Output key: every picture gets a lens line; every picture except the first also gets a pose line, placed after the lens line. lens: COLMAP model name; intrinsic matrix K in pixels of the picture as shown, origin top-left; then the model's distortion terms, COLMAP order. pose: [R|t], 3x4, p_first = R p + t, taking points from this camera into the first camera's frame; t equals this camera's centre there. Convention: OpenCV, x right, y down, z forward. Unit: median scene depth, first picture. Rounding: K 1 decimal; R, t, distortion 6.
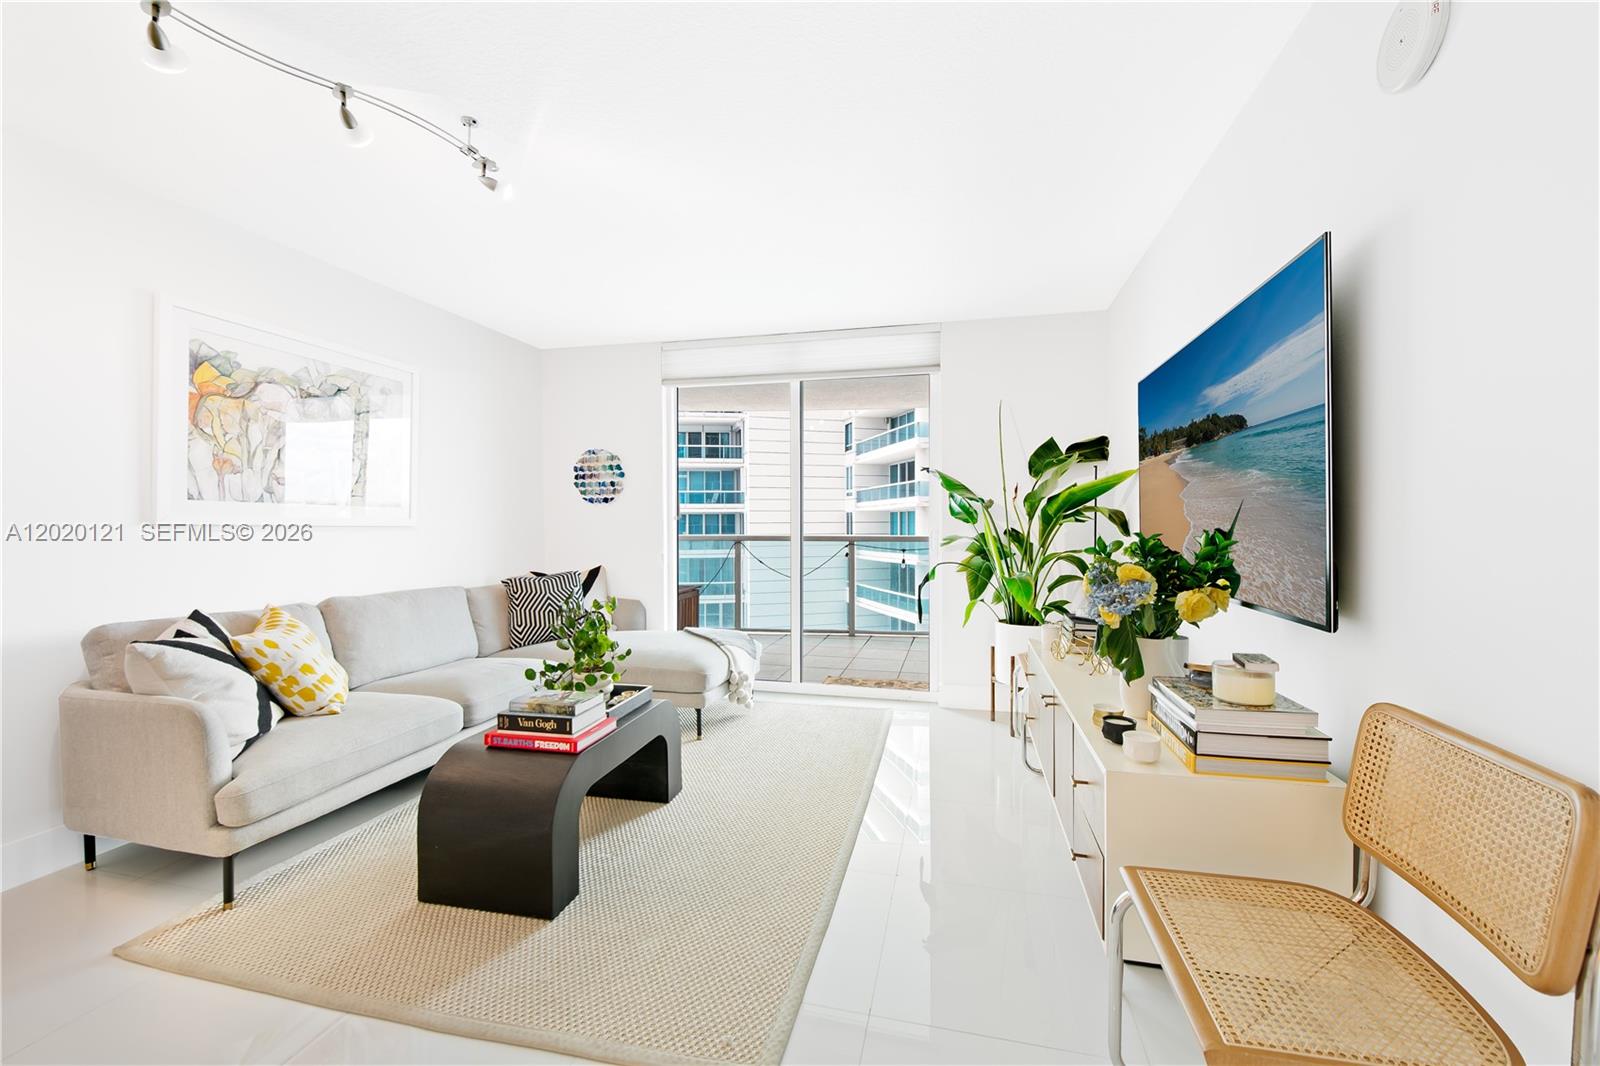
lens RADIAL K [[630.7, 0, 809.2], [0, 630.7, 530.9], [0, 0, 1]] dist [0.003379, -0.004298]
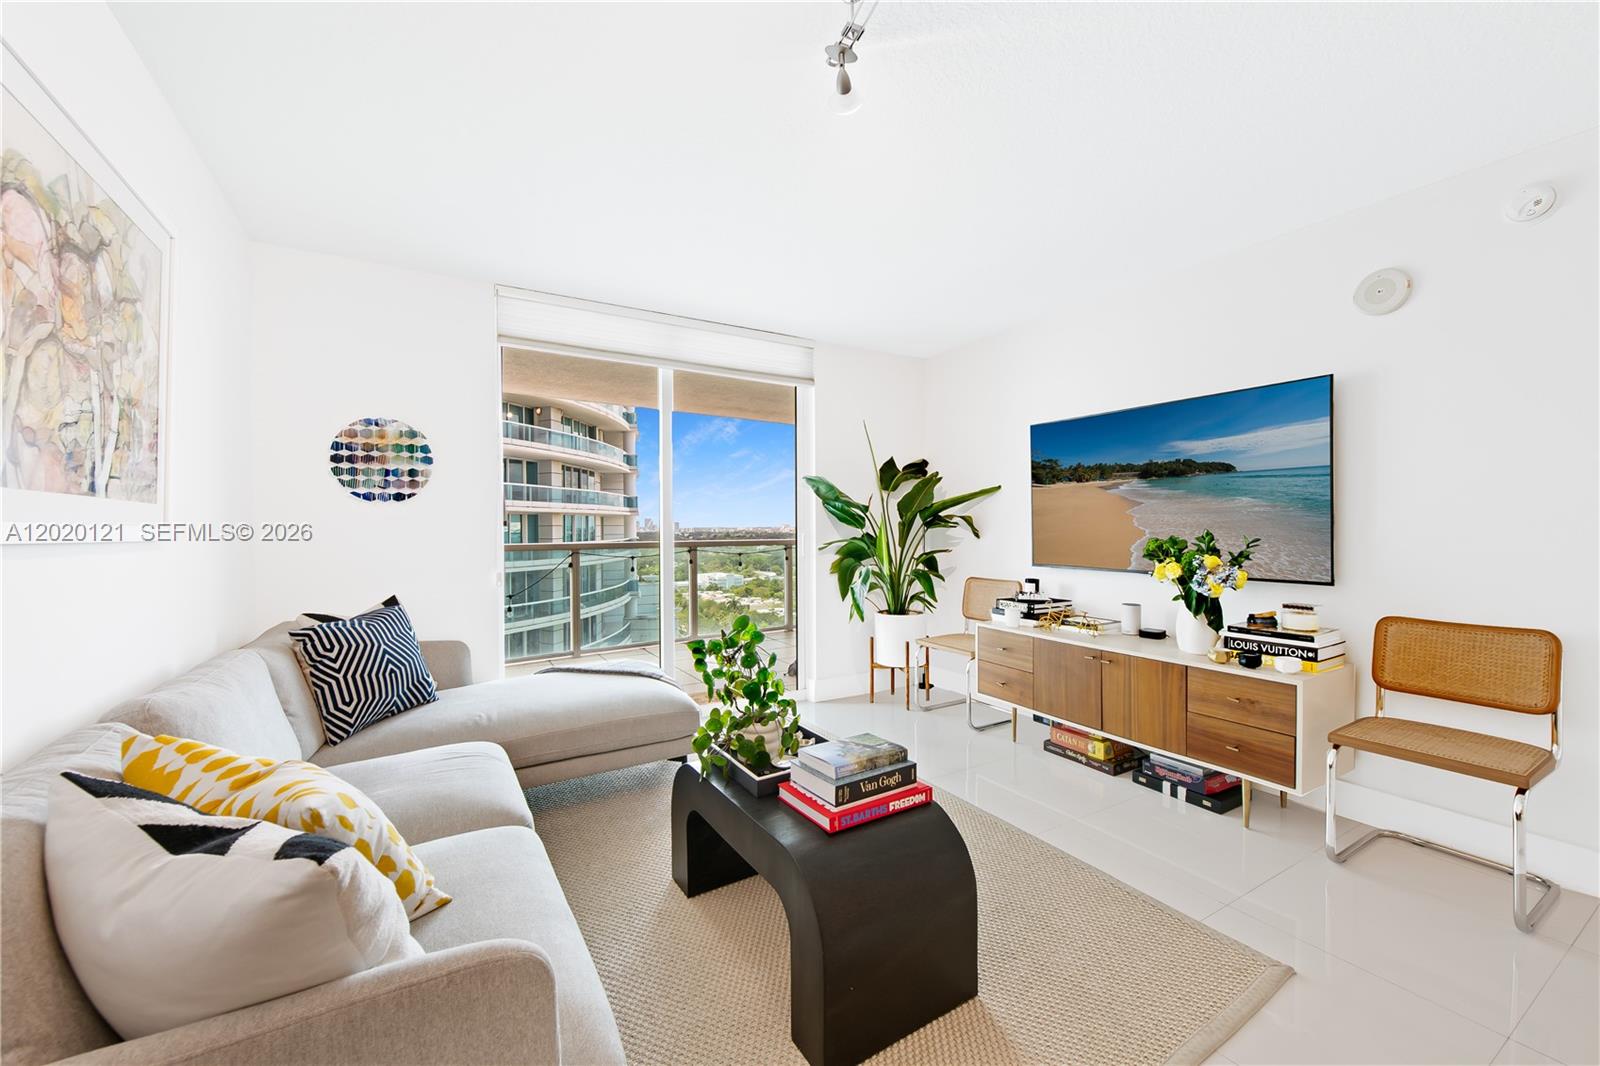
lens RADIAL K [[630.7, 0, 809.2], [0, 630.7, 530.9], [0, 0, 1]] dist [0.003379, -0.004298]
pose [[0.713188, -0.007556, 0.700932, -0.484227], [0.012348, 0.999922, -0.001785, -0.006333], [-0.700864, 0.009929, 0.713226, 0.224561]]
